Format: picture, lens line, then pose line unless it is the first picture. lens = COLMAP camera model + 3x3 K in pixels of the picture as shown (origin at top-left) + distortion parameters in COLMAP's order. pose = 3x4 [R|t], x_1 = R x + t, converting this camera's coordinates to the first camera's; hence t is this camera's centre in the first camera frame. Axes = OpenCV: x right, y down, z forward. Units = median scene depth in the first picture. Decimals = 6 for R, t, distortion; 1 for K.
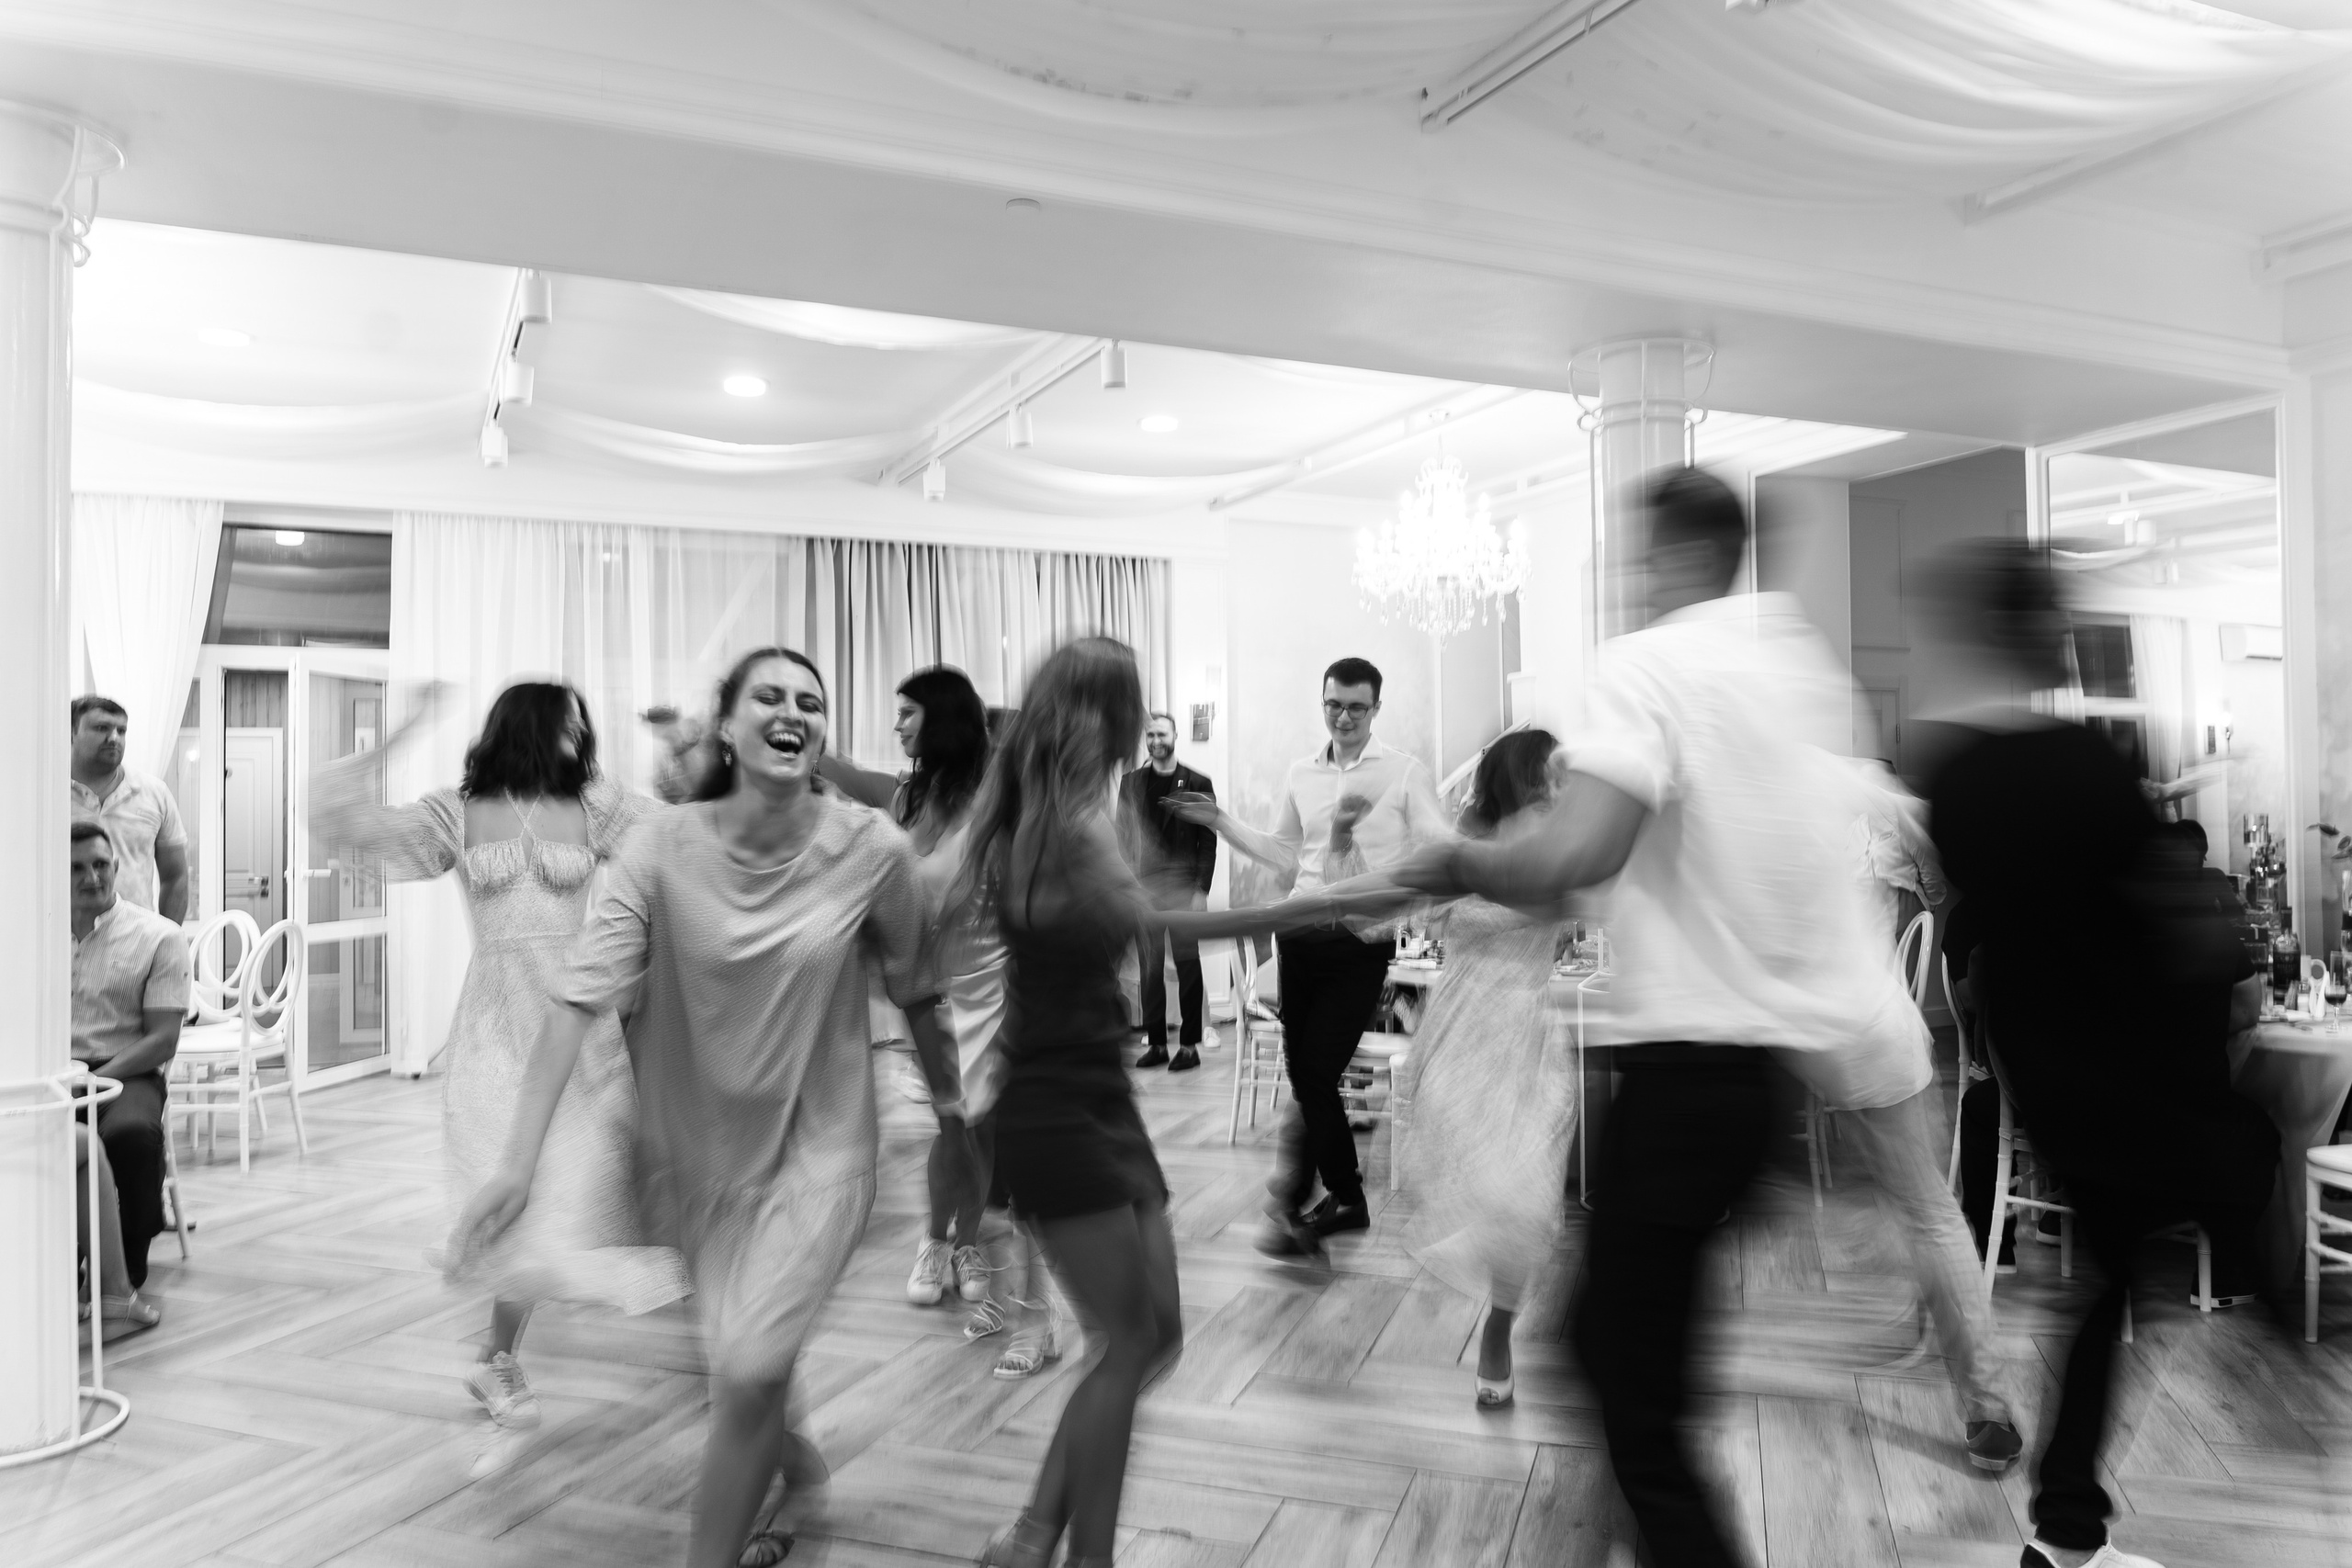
lens RADIAL K [[1549.1, 0, 1176.0], [0, 1549.1, 784.0], [0, 0, 1]] dist [0.006500, 0.003327]
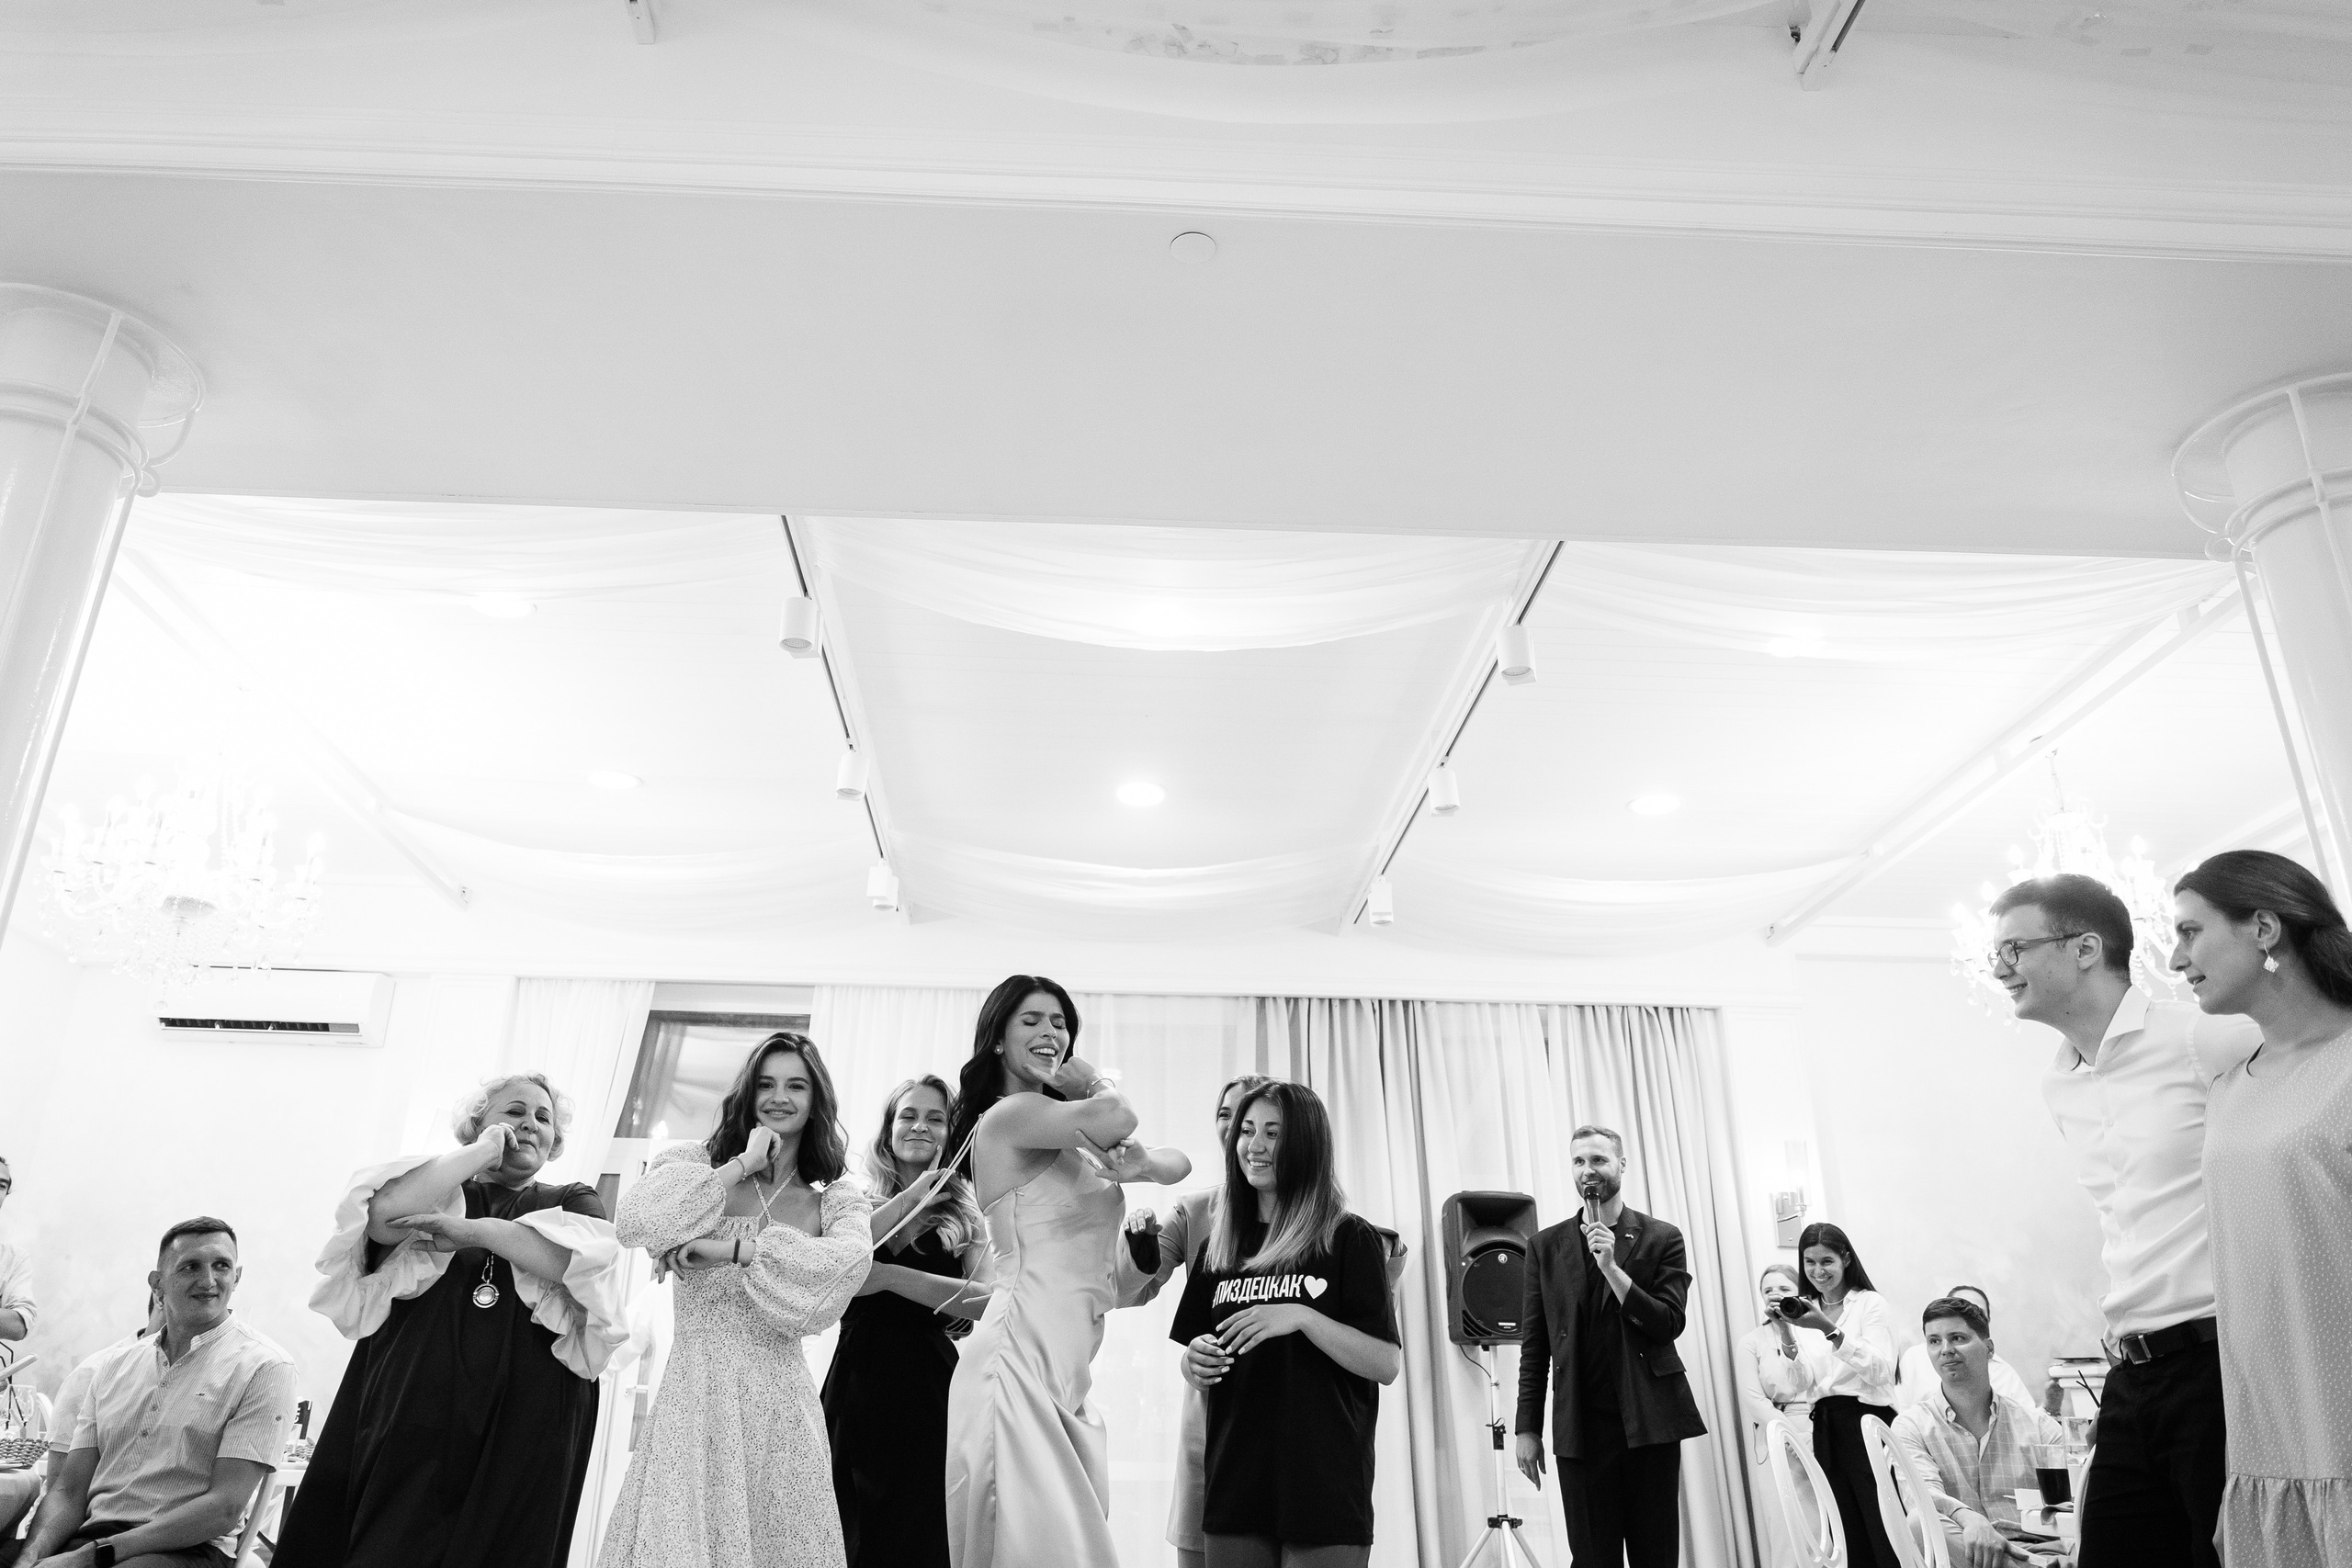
lens RADIAL K [[1549.1, 0, 1176.0], [0, 1549.1, 784.0], [0, 0, 1]] dist [0.006500, 0.003327]
pose [[0.919549, -0.153495, -0.361759, 0.052356], [0.002990, 0.923269, -0.384142, 0.064481], [0.392965, 0.352156, 0.849450, 0.199380]]
